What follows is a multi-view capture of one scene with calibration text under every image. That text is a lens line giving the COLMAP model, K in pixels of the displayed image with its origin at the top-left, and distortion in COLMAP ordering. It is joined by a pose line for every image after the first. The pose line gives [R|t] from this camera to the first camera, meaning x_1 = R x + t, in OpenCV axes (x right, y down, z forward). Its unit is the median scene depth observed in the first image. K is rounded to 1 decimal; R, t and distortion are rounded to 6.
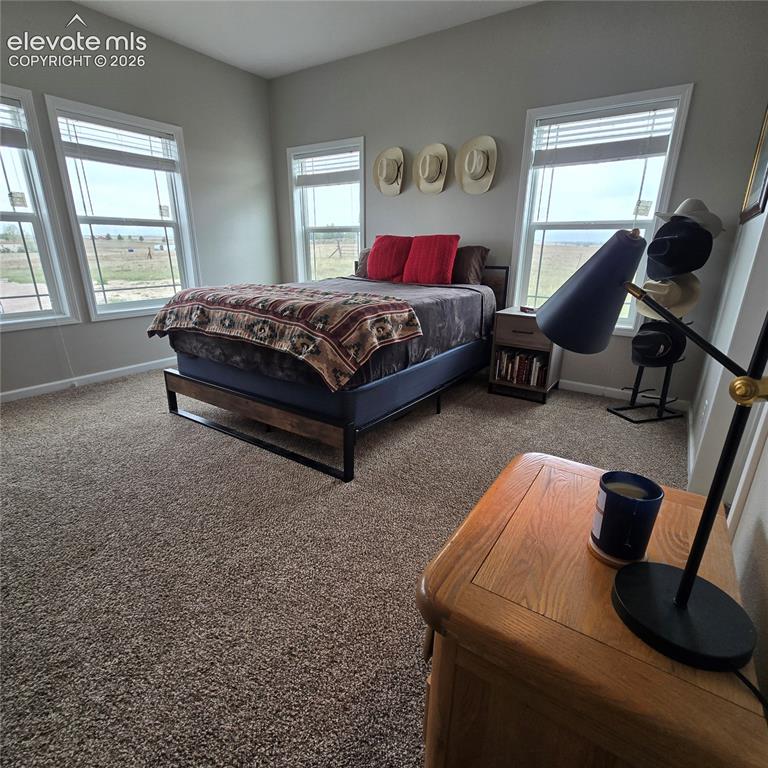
lens RADIAL K [[417.0, 0, 383.9], [0, 417.0, 388.1], [0, 0, 1]] dist [-0.001466, 0.000627]
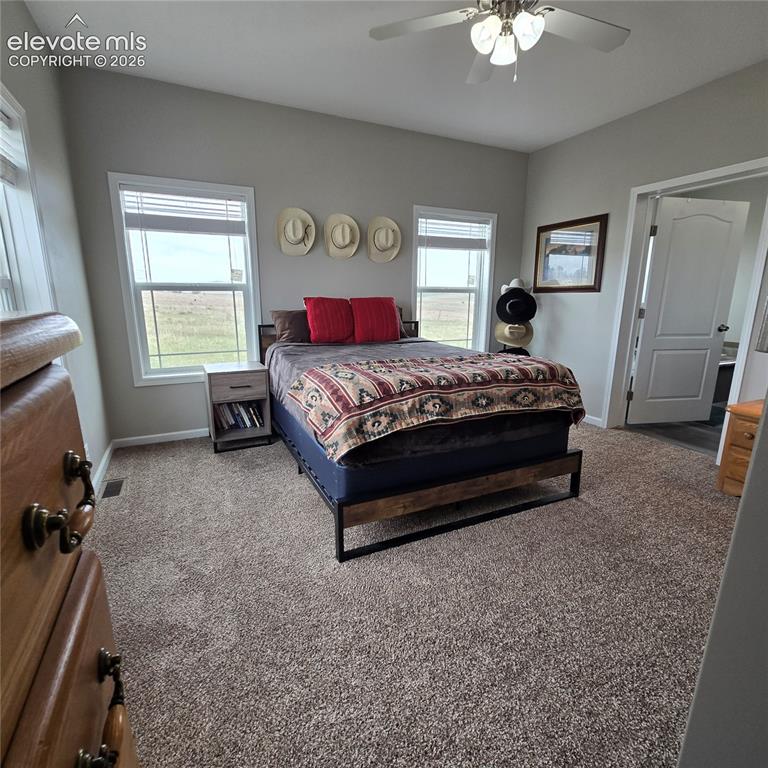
lens RADIAL K [[417.0, 0, 383.9], [0, 417.0, 388.1], [0, 0, 1]] dist [-0.001466, 0.000627]
pose [[0.514895, -0.188069, 0.836369, -0.890018], [0.284369, 0.957866, 0.040322, -0.205128], [-0.808713, 0.217076, 0.546682, 0.503280]]
